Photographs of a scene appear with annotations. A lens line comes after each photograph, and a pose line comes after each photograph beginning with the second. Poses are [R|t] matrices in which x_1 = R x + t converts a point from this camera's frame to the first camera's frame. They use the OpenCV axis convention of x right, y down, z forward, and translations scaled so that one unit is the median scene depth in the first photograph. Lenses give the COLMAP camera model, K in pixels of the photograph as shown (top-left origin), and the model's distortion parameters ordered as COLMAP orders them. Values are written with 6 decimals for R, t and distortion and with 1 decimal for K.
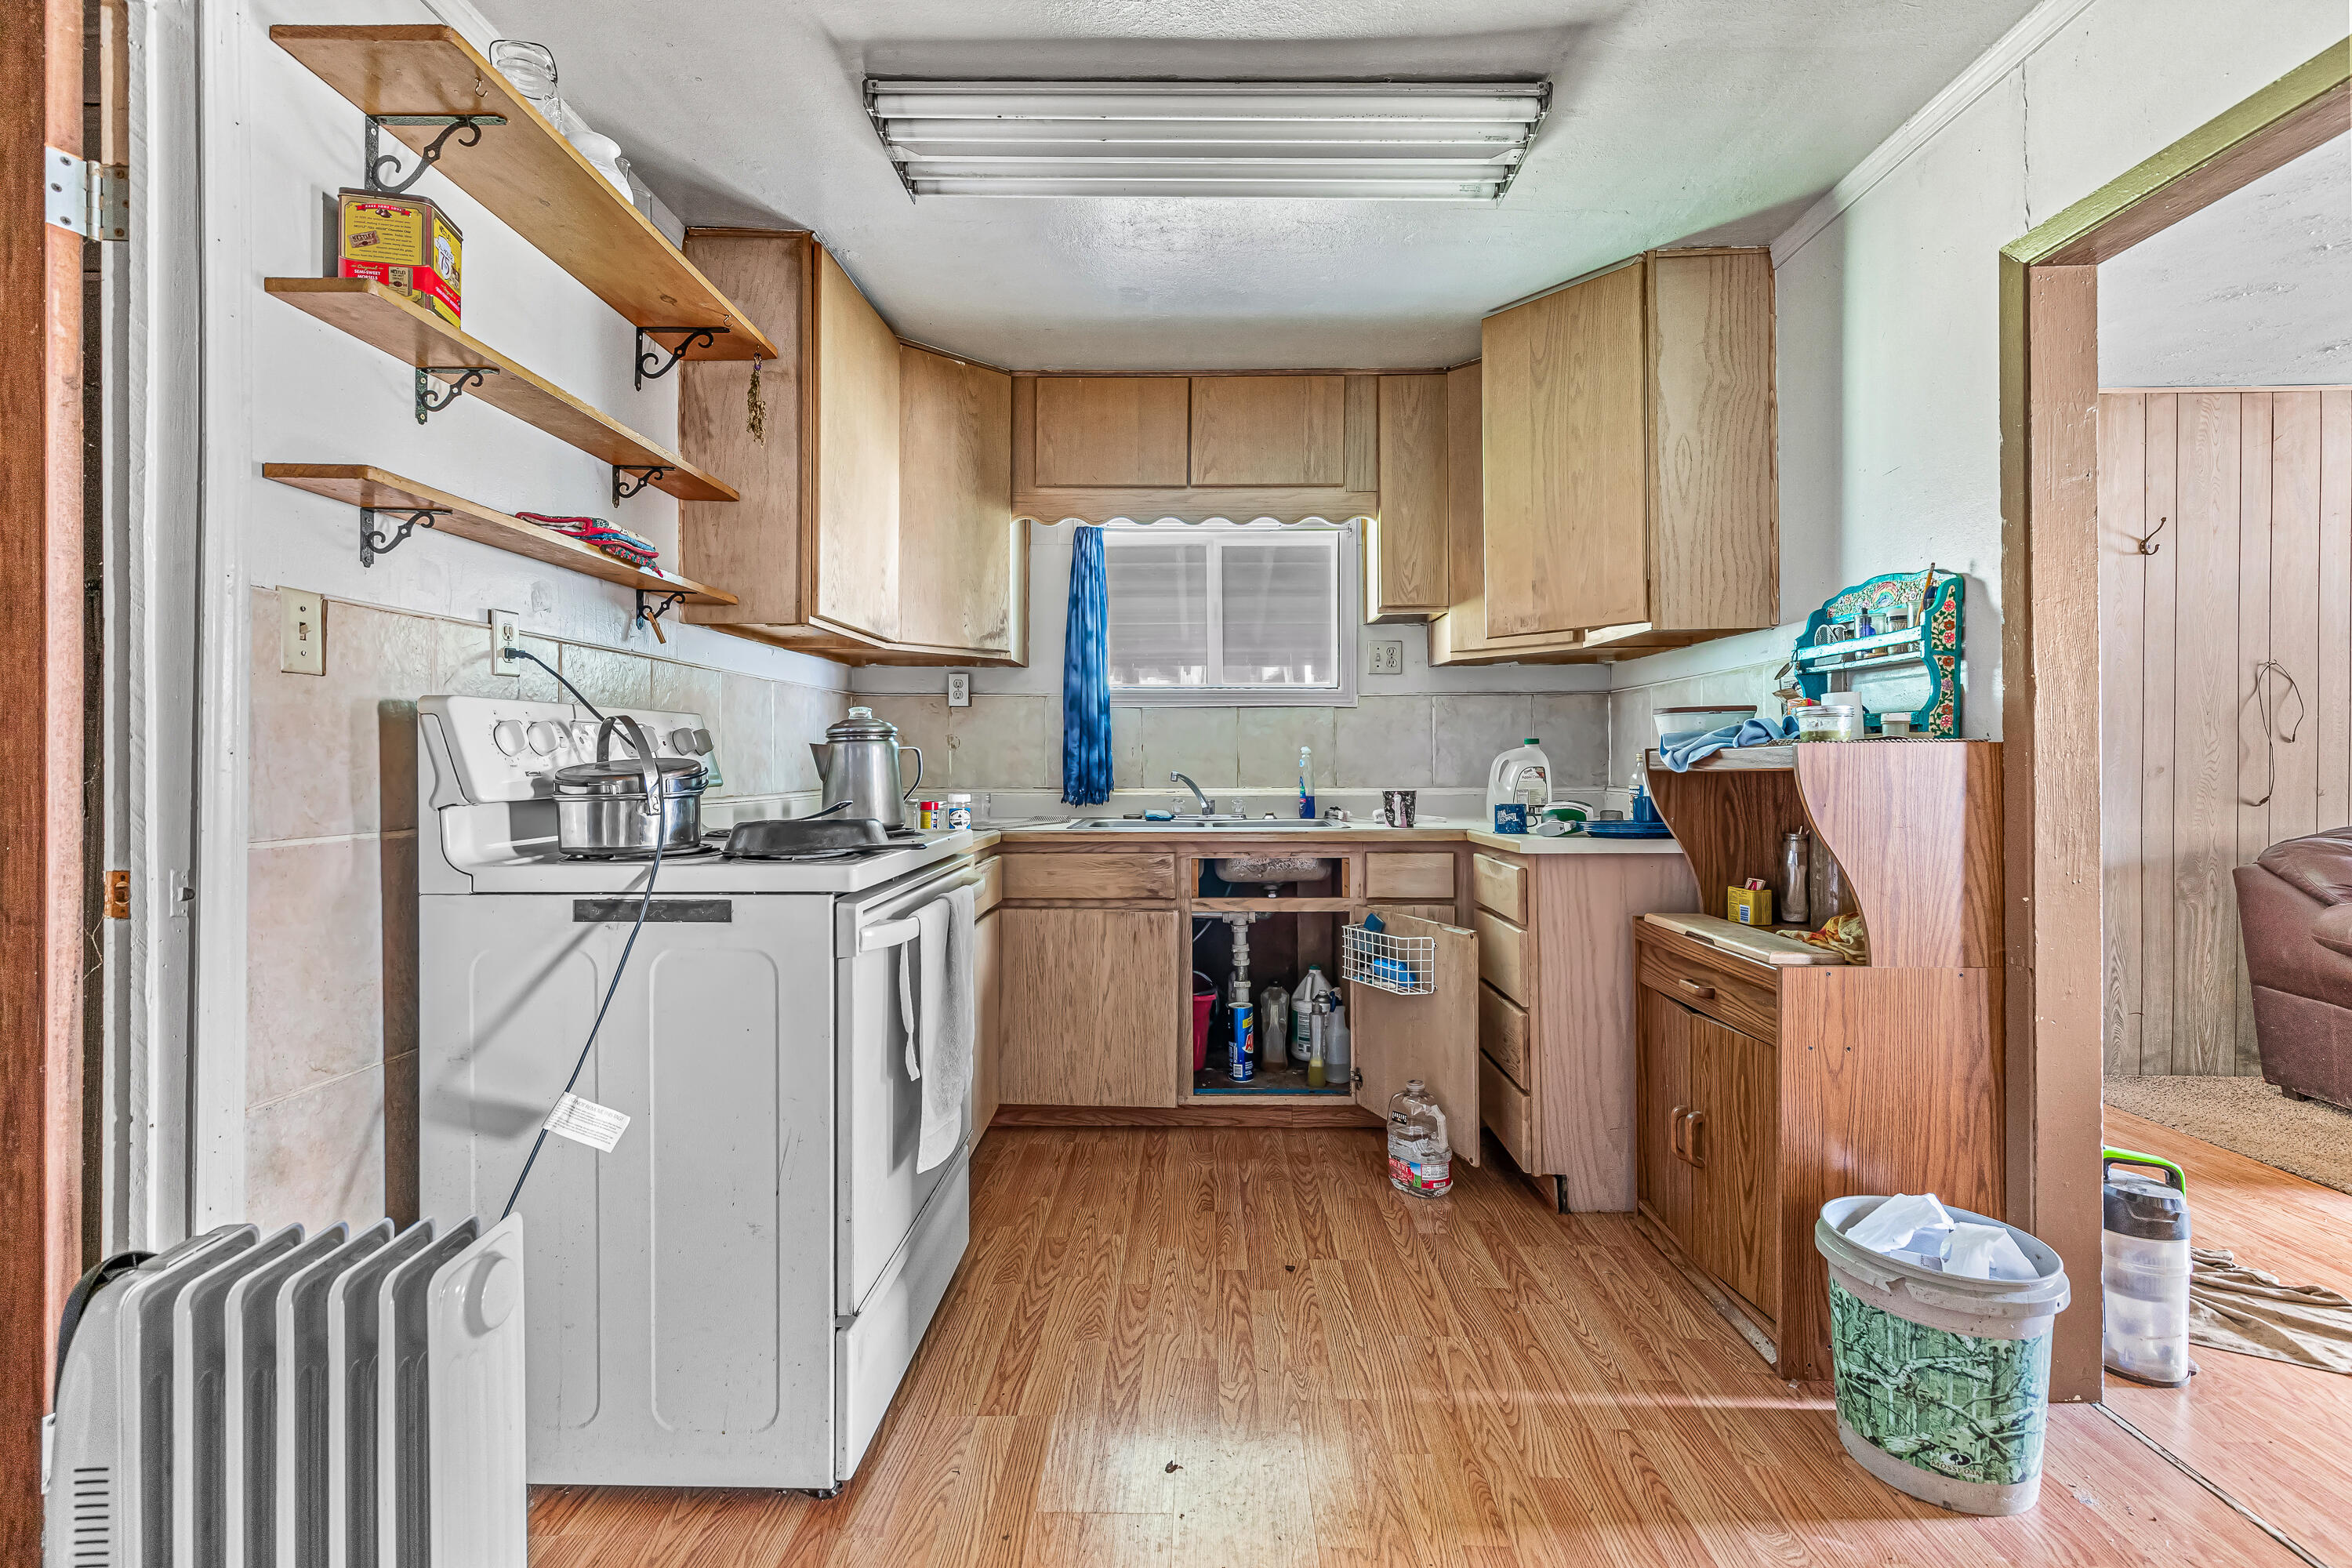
lens RADIAL K [[1074.3, 0, 1174.0], [0, 1074.3, 753.6], [0, 0, 1]] dist [0.000262, 0.000119]
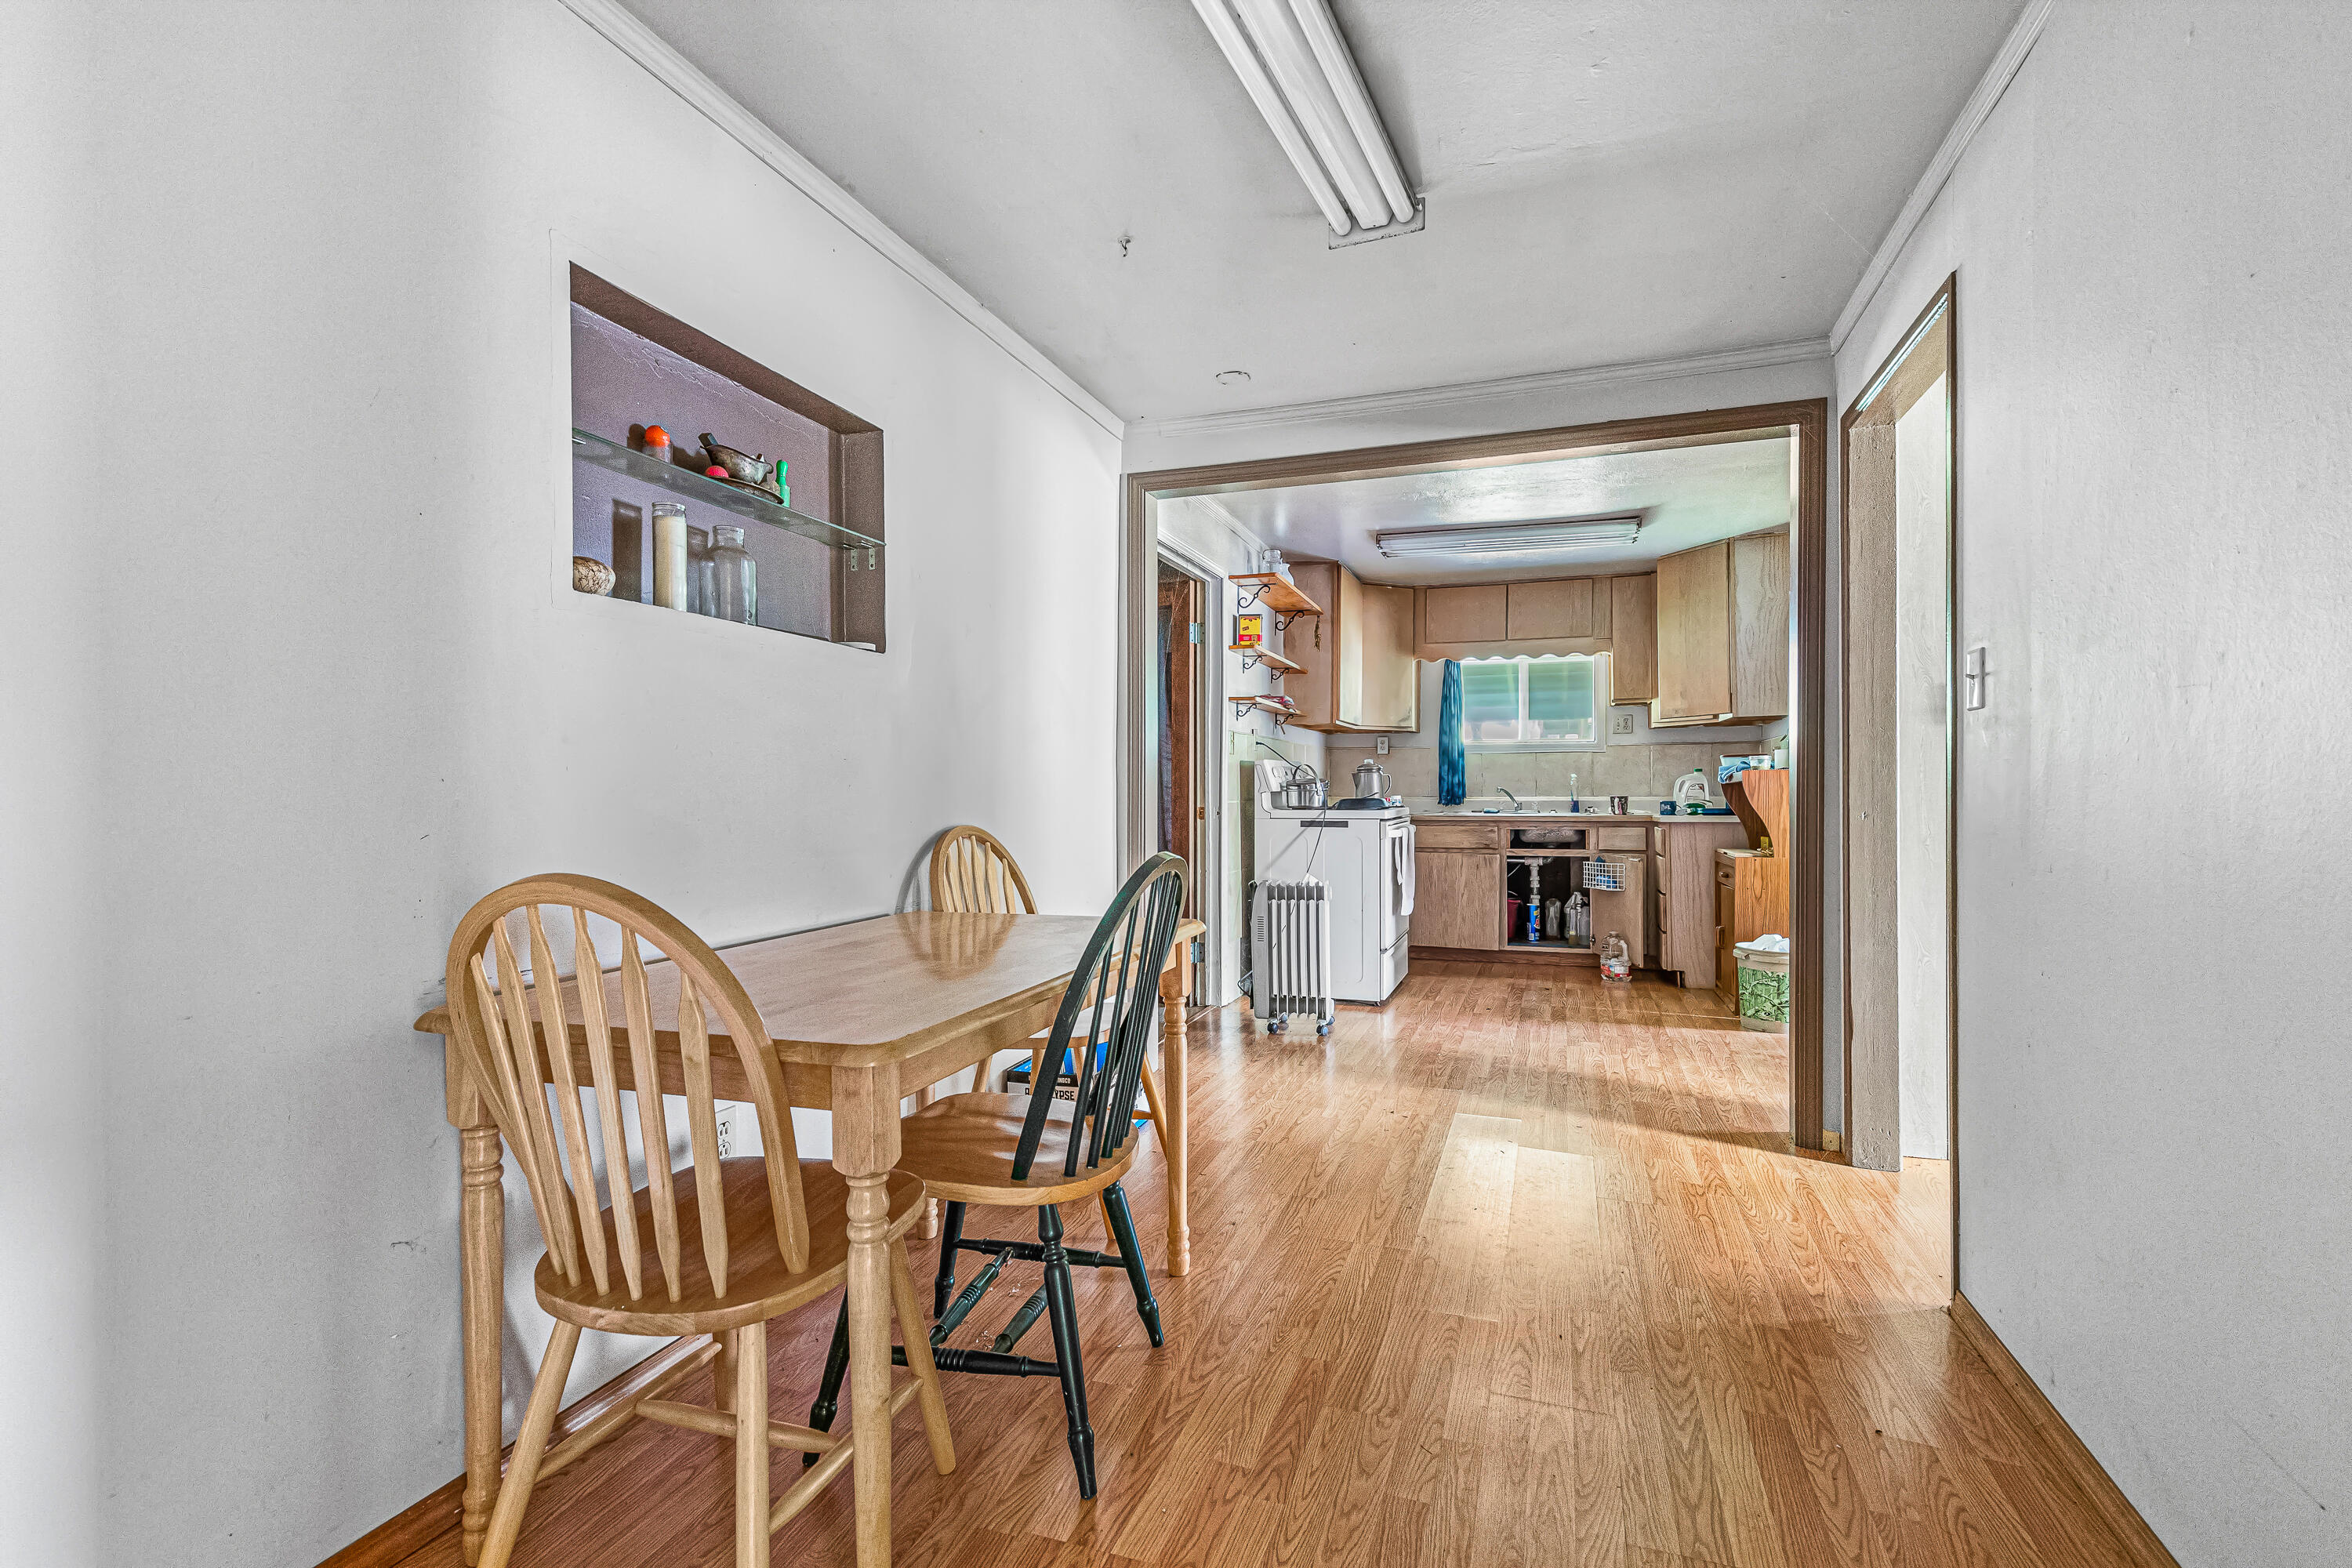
lens RADIAL K [[1055.0, 0, 1176.0], [0, 1055.0, 784.0], [0, 0, 1]] dist [-0.000185, -0.000076]
pose [[0.949654, -0.001776, -0.313296, 0.051151], [0.001782, 0.999998, -0.000266, 0.012634], [0.313295, -0.000305, 0.949656, -1.159460]]
